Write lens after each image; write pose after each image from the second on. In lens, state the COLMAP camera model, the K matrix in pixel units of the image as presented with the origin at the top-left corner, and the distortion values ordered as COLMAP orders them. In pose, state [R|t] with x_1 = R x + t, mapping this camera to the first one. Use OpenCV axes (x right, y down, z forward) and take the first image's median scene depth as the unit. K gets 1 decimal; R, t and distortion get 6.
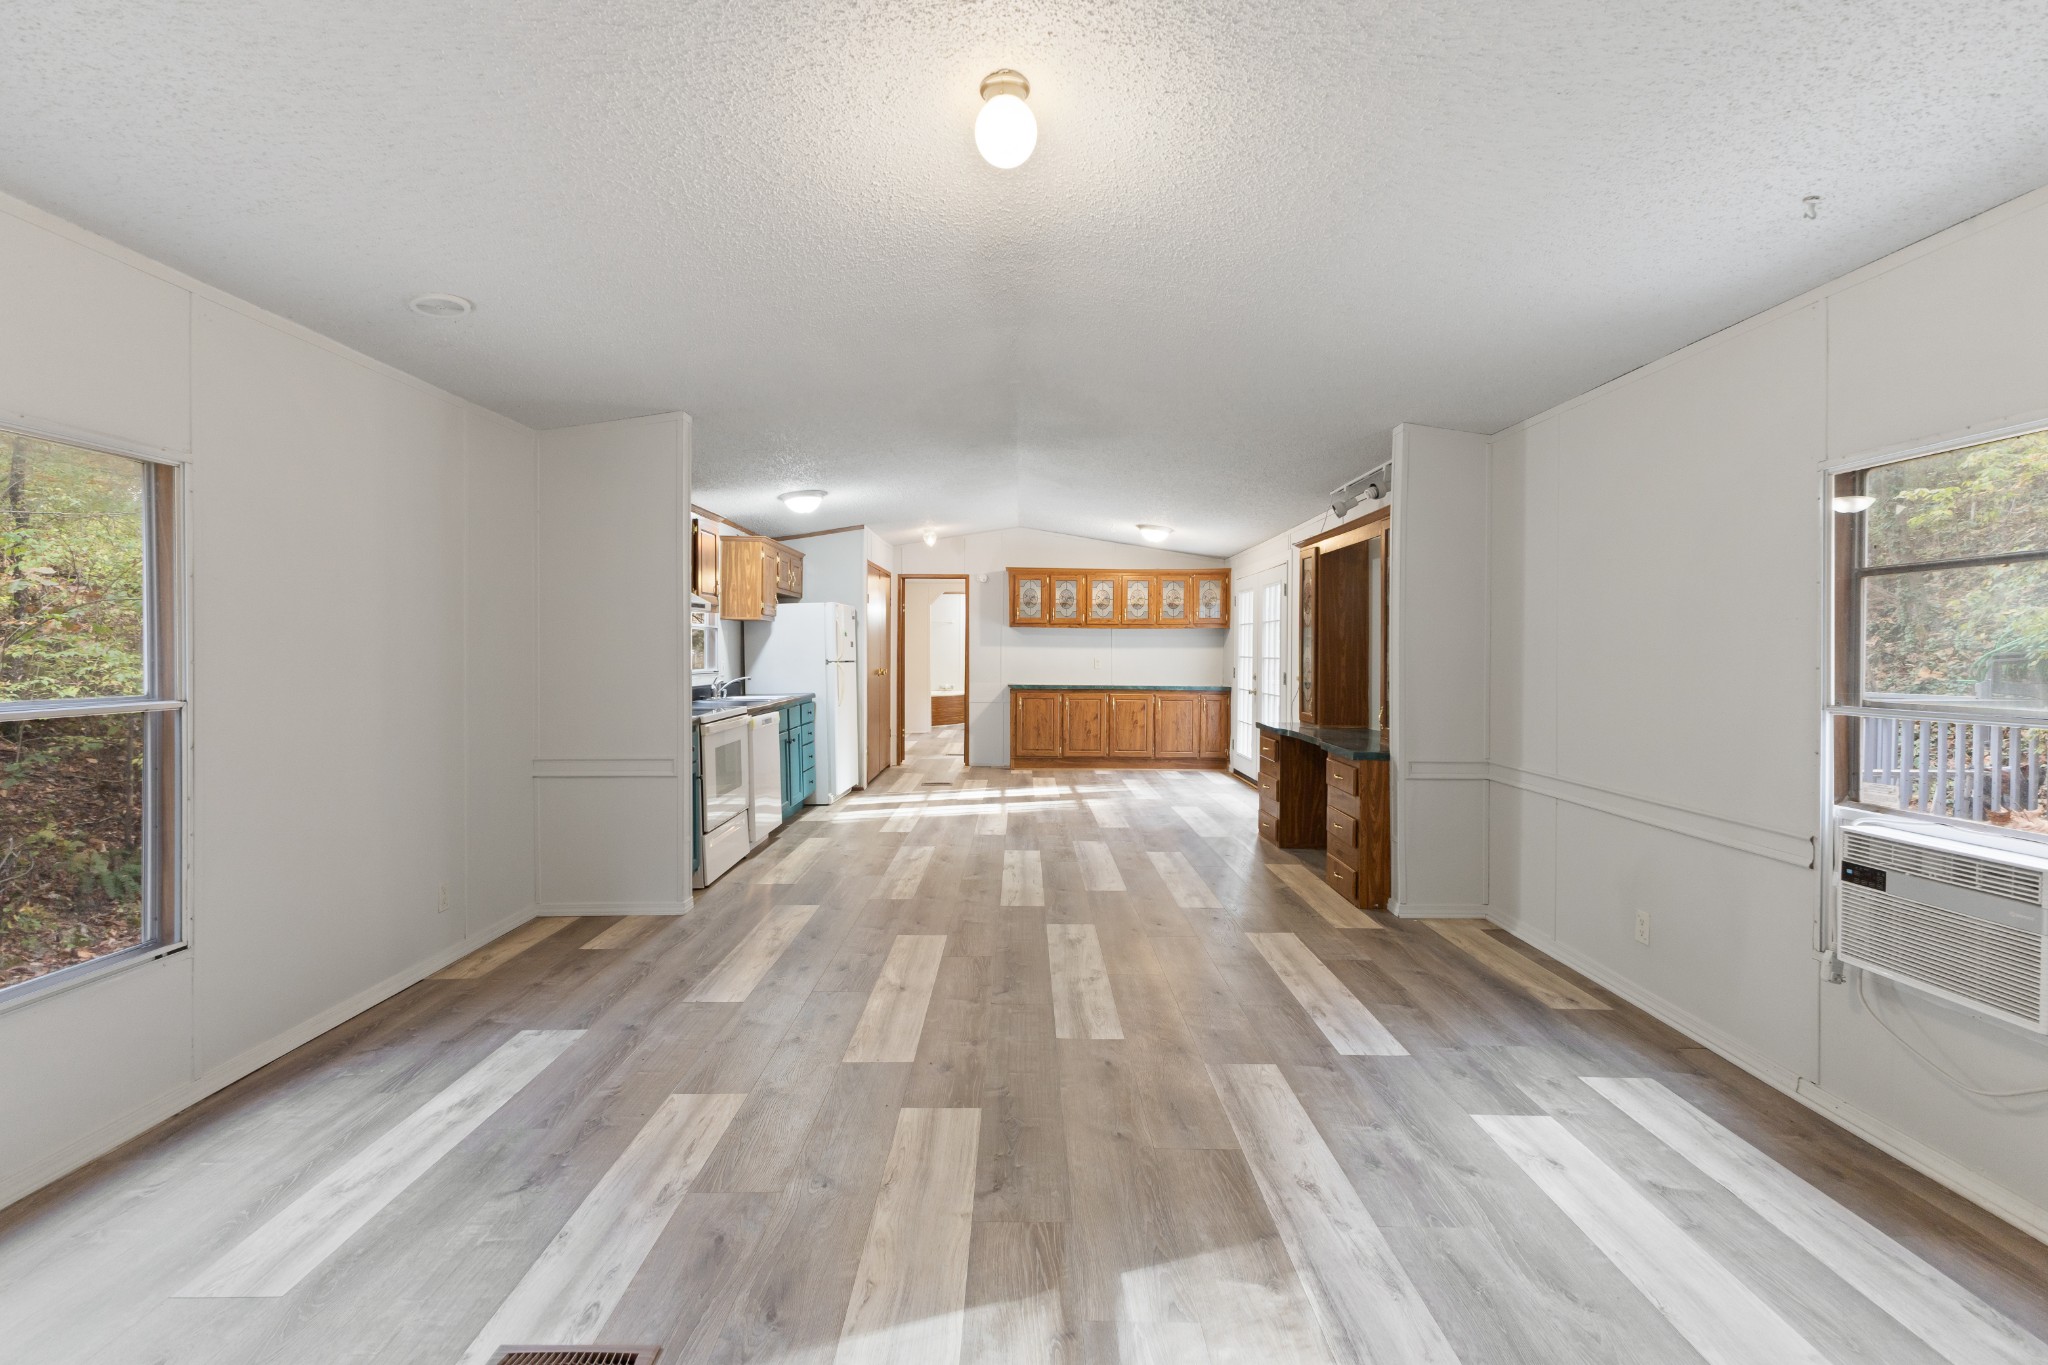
lens RADIAL K [[893.4, 0, 1020.4], [0, 893.4, 660.6], [0, 0, 1]] dist [0.011312, -0.000085]
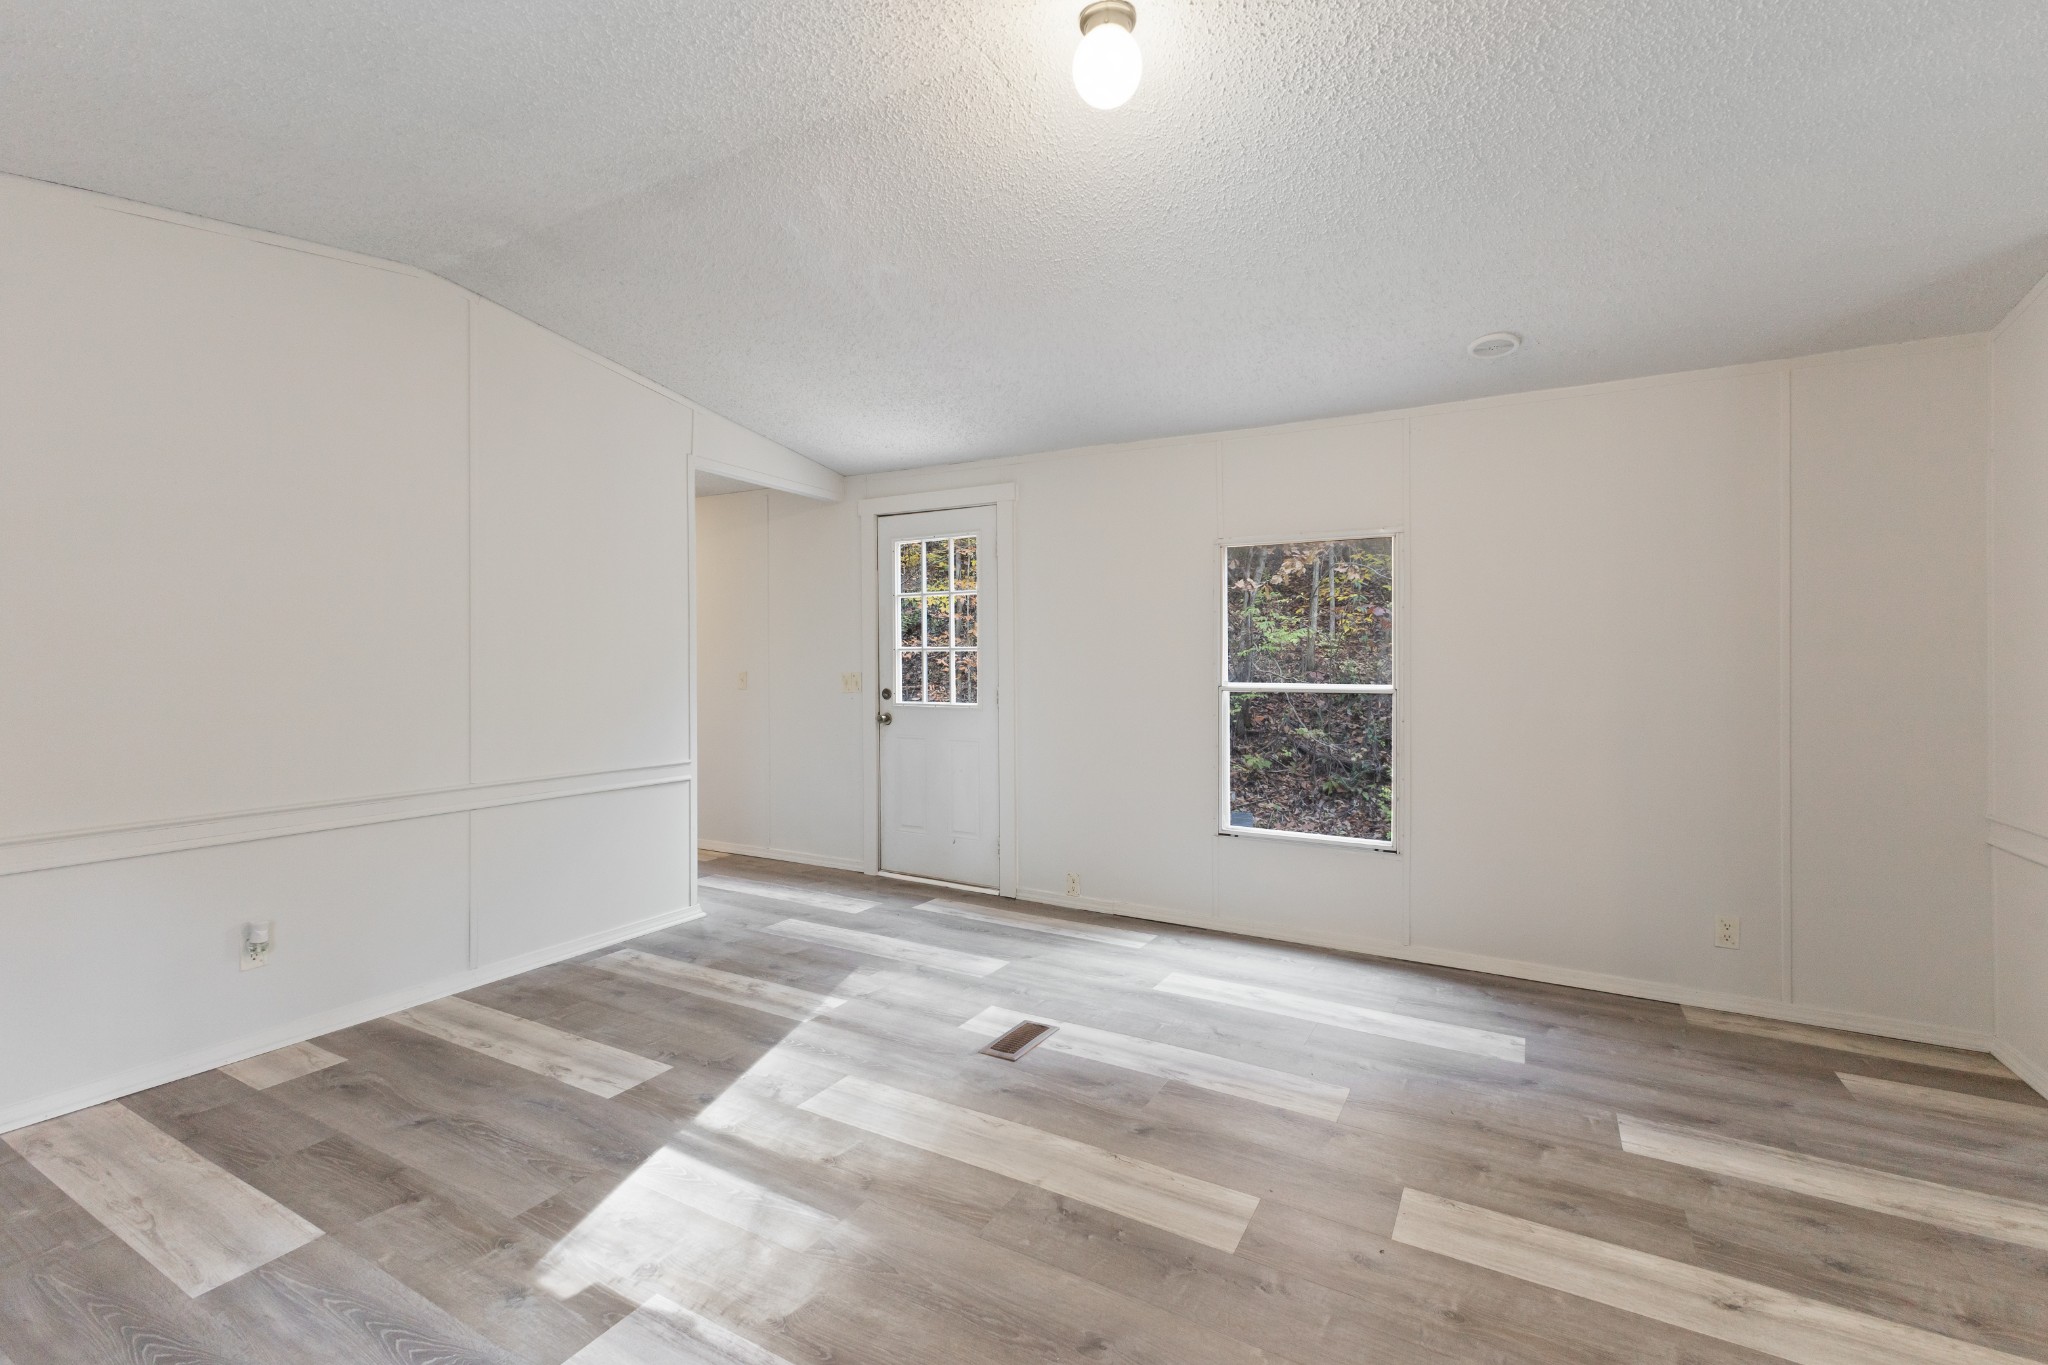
lens RADIAL K [[893.4, 0, 1020.4], [0, 893.4, 660.6], [0, 0, 1]] dist [0.011312, -0.000085]
pose [[-0.497409, -0.003881, -0.867507, 0.253782], [-0.012615, 0.999917, 0.002759, 0.000053], [0.867424, 0.012316, -0.497417, 0.438335]]
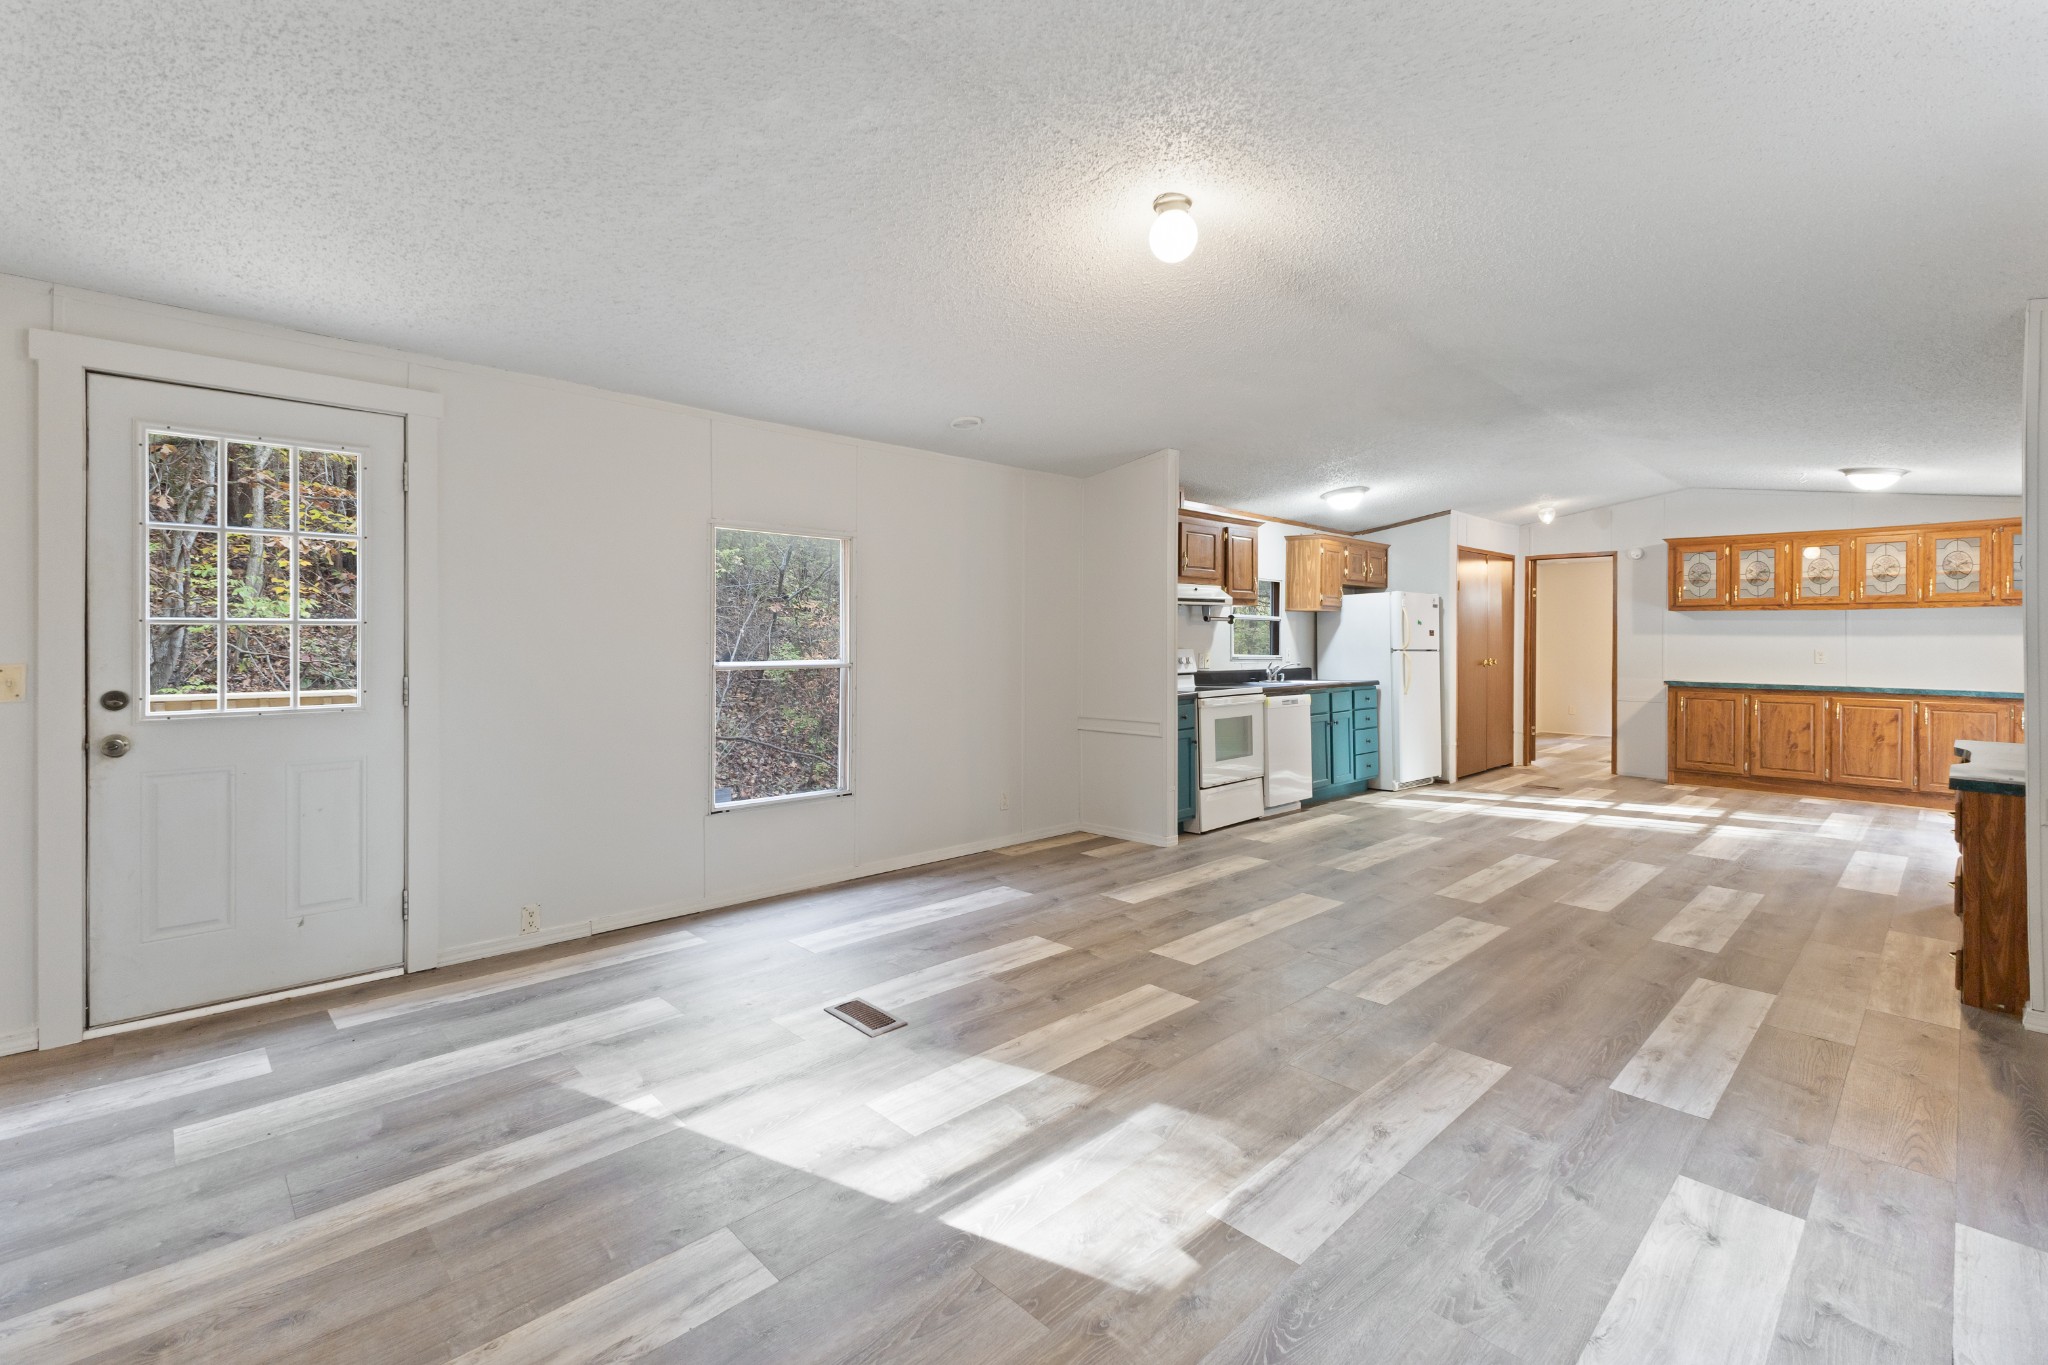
lens RADIAL K [[904.4, 0, 1016.5], [0, 904.4, 643.2], [0, 0, 1]] dist [0.010587, -0.000571]
pose [[0.690525, 0.001710, -0.723306, 0.249252], [-0.009044, 0.999939, -0.006269, 0.003998], [0.723252, 0.010870, 0.690499, -0.021906]]
